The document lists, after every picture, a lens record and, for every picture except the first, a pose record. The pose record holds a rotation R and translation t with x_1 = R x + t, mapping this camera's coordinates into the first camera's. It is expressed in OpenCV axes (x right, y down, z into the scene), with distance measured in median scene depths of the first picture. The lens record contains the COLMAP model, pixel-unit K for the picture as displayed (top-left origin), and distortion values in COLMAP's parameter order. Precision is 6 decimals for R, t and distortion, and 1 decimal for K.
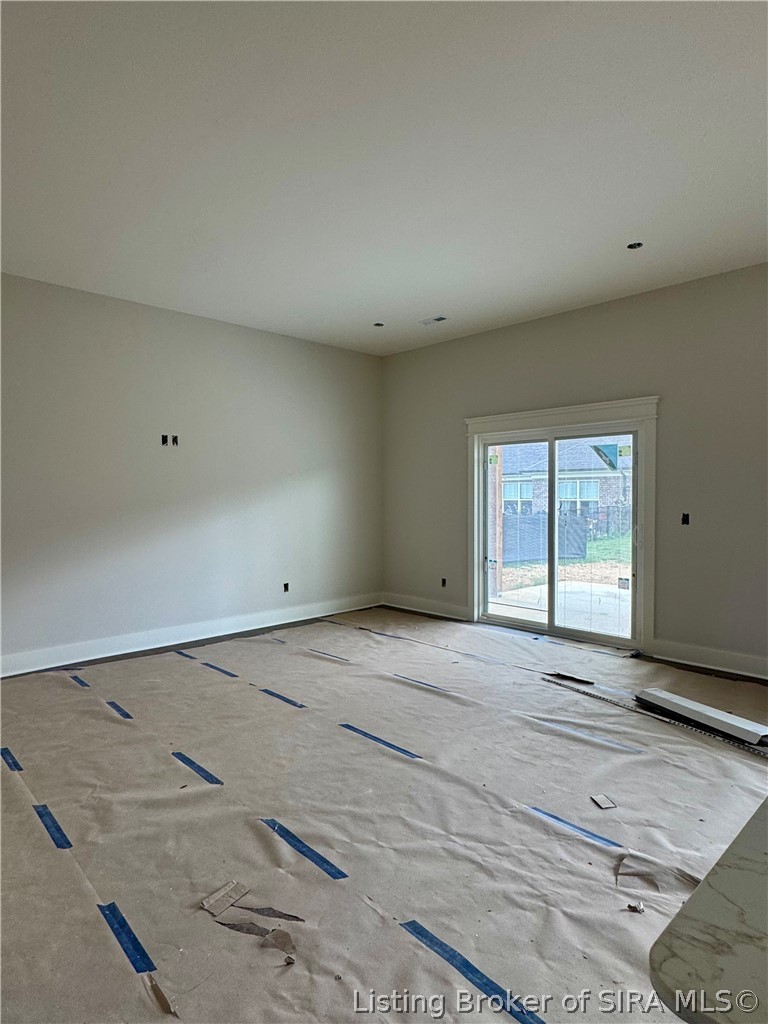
lens RADIAL K [[568.0, 0, 384.0], [0, 568.0, 519.0], [0, 0, 1]] dist [0.001787, 0.001004]
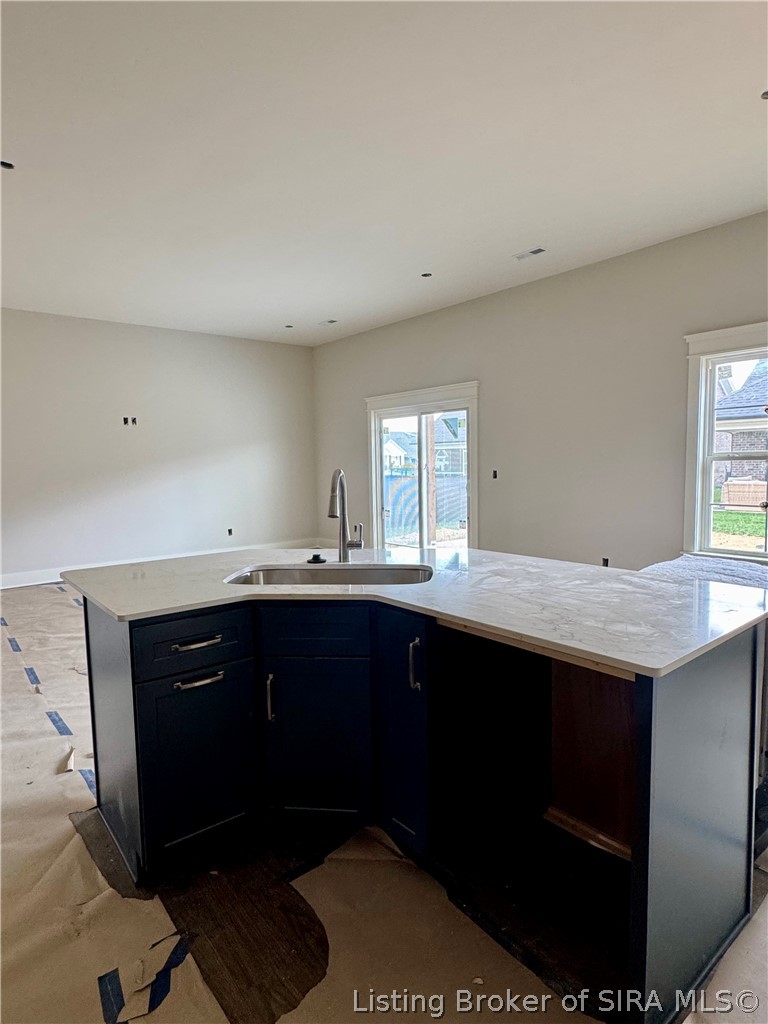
lens RADIAL K [[571.8, 0, 384.0], [0, 571.8, 512.0], [0, 0, 1]] dist [0.000052, -0.000737]
pose [[0.996383, -0.006234, -0.084750, 0.347434], [0.010258, 0.998836, 0.047128, 0.020100], [0.084358, -0.047827, 0.995287, -0.322749]]
